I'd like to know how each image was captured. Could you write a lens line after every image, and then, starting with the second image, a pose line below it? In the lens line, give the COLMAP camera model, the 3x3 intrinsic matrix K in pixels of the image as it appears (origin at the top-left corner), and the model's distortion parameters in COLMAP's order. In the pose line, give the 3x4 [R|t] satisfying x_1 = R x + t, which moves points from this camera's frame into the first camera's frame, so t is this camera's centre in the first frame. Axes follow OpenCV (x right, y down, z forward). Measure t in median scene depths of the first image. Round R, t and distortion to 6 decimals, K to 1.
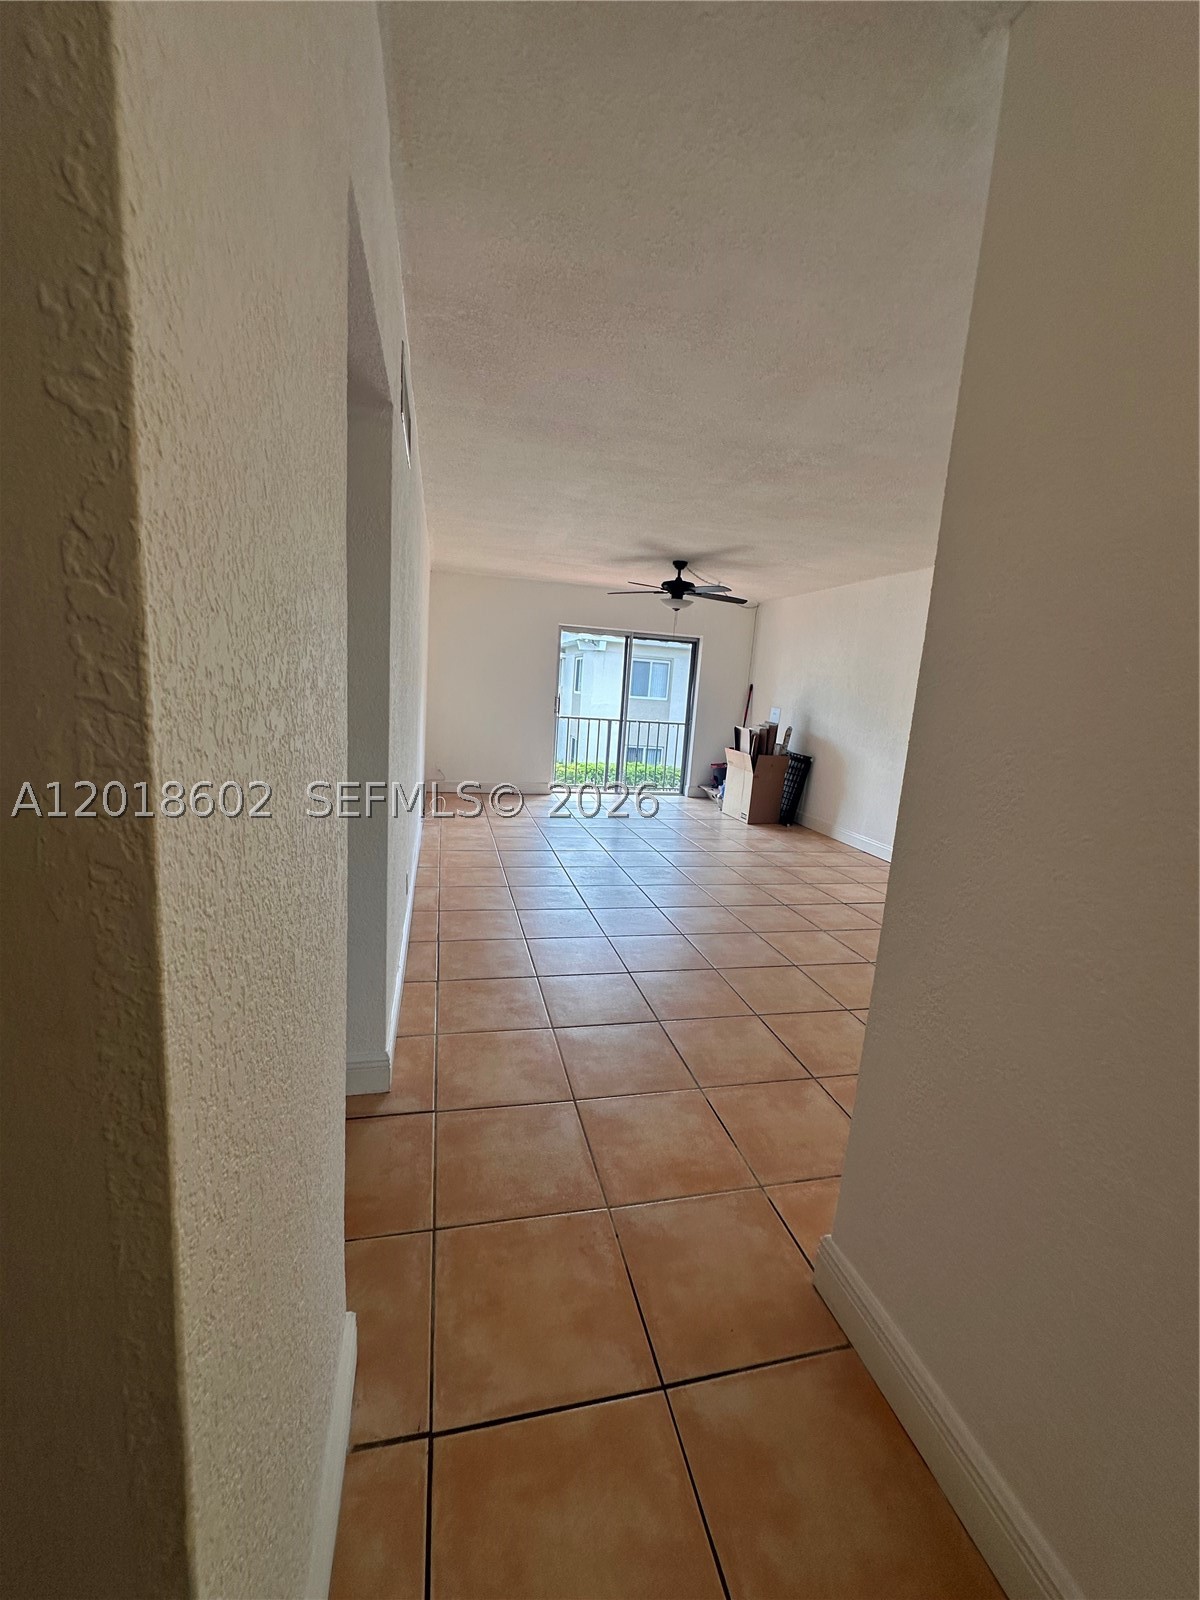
lens RADIAL K [[637.4, 0, 598.4], [0, 637.4, 804.3], [0, 0, 1]] dist [-0.000554, 0.000019]
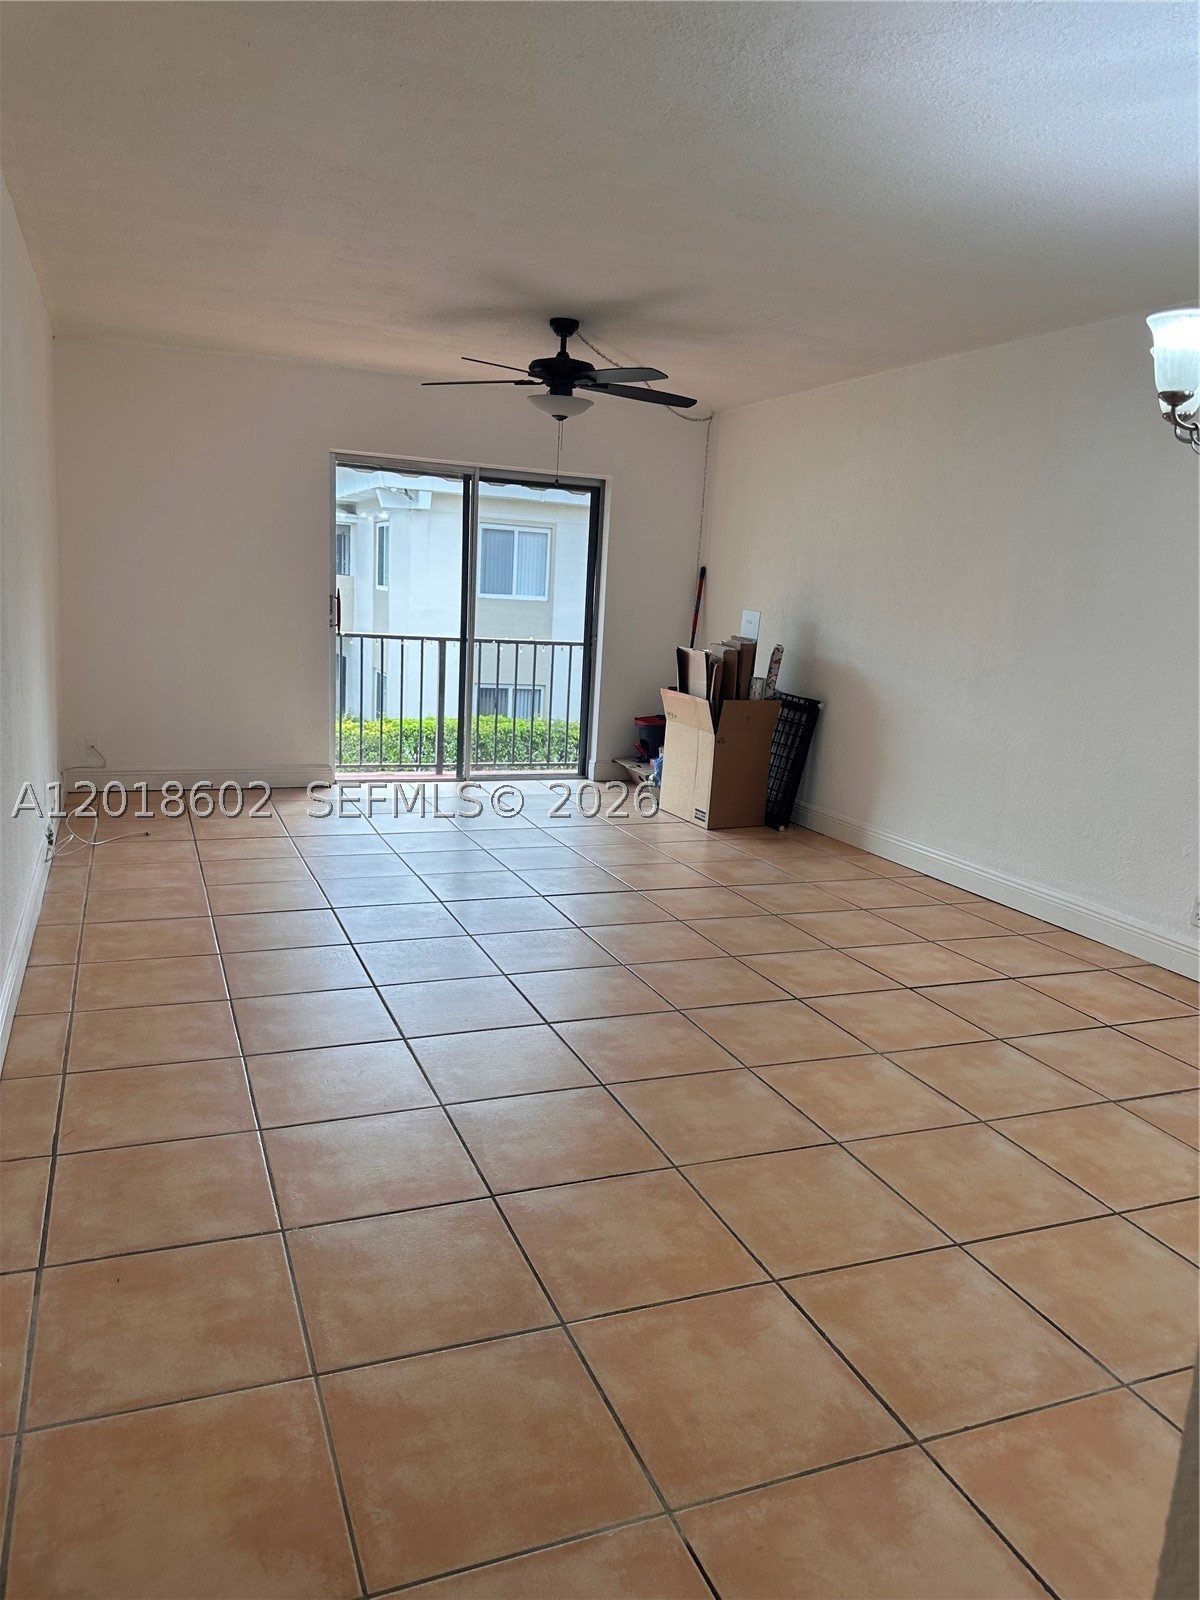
lens RADIAL K [[1117.0, 0, 596.6], [0, 1117.0, 804.9], [0, 0, 1]] dist [0.035817, -0.007056]
pose [[0.988627, -0.041575, 0.144528, 0.009672], [0.038944, 0.999021, 0.020988, -0.016978], [-0.145259, -0.015121, 0.989278, 0.113831]]
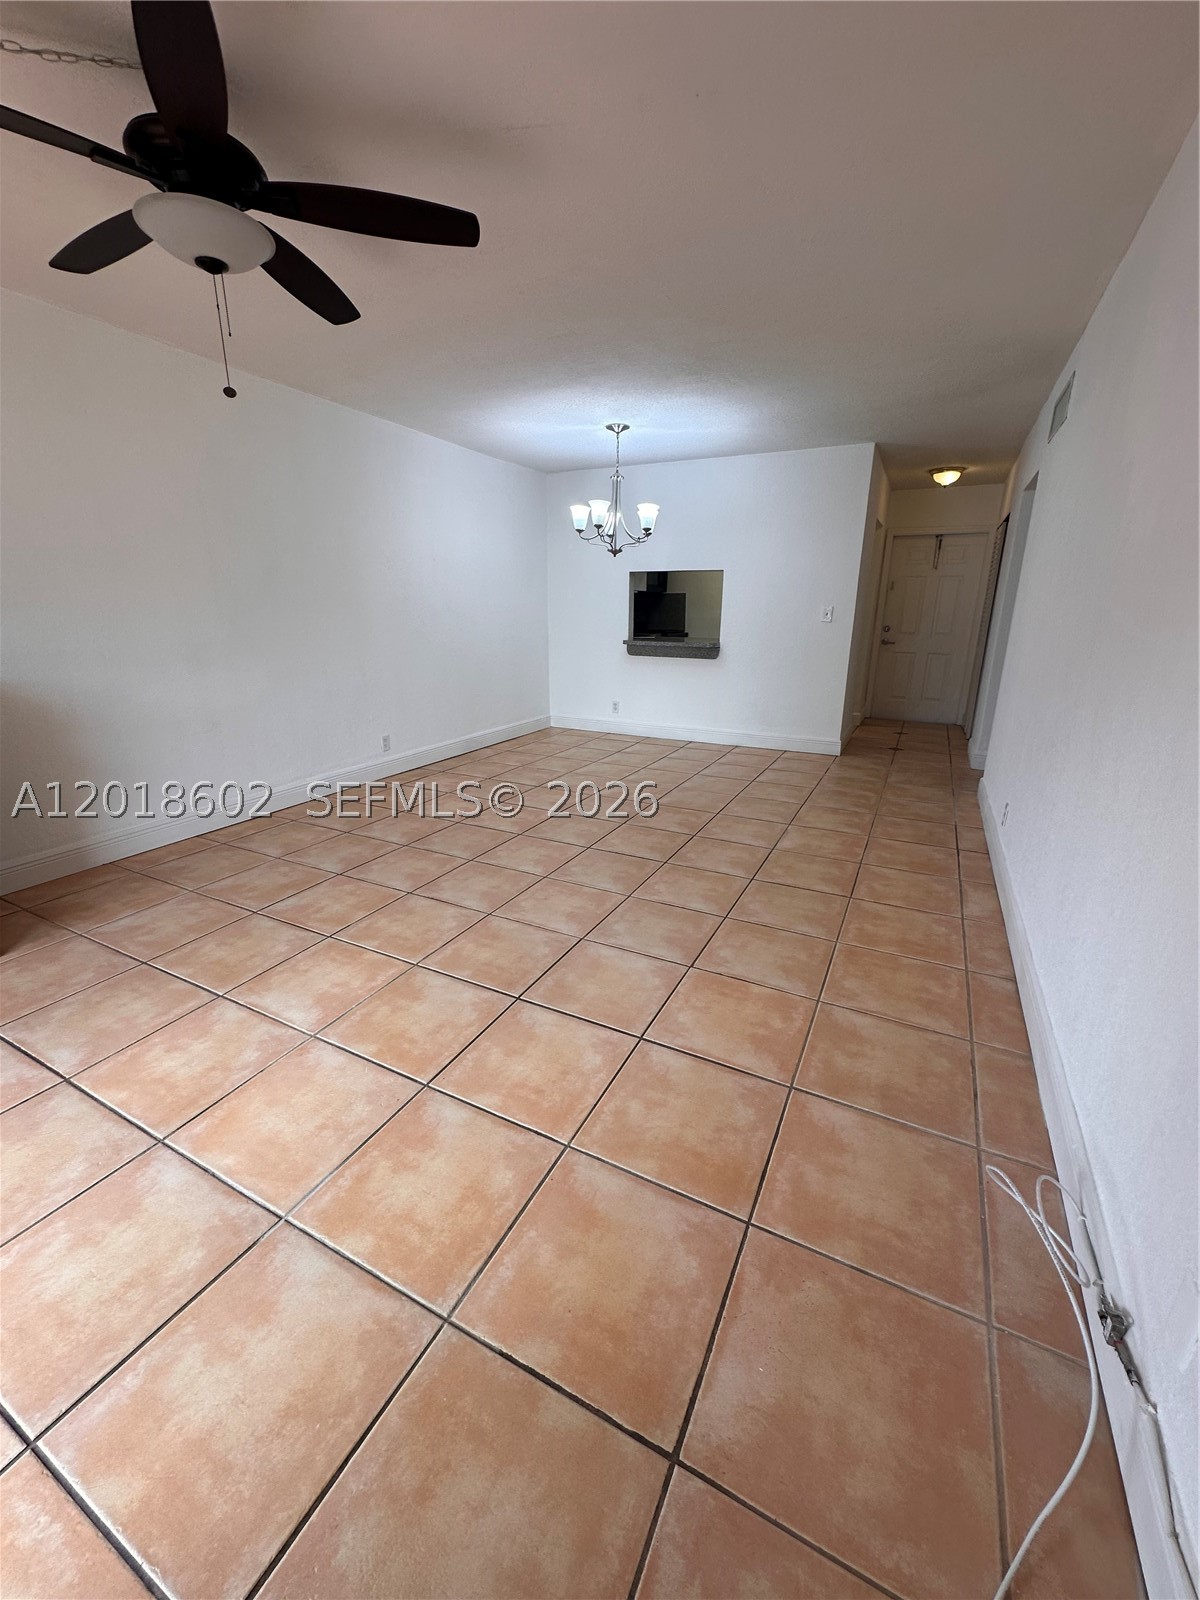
lens RADIAL K [[637.4, 0, 599.5], [0, 637.4, 799.8], [0, 0, 1]] dist [-0.000554, 0.000019]
pose [[-0.756785, -0.256230, 0.601351, -0.255494], [0.066664, 0.884918, 0.460951, -0.234278], [-0.650256, 0.388929, -0.652612, 1.256898]]
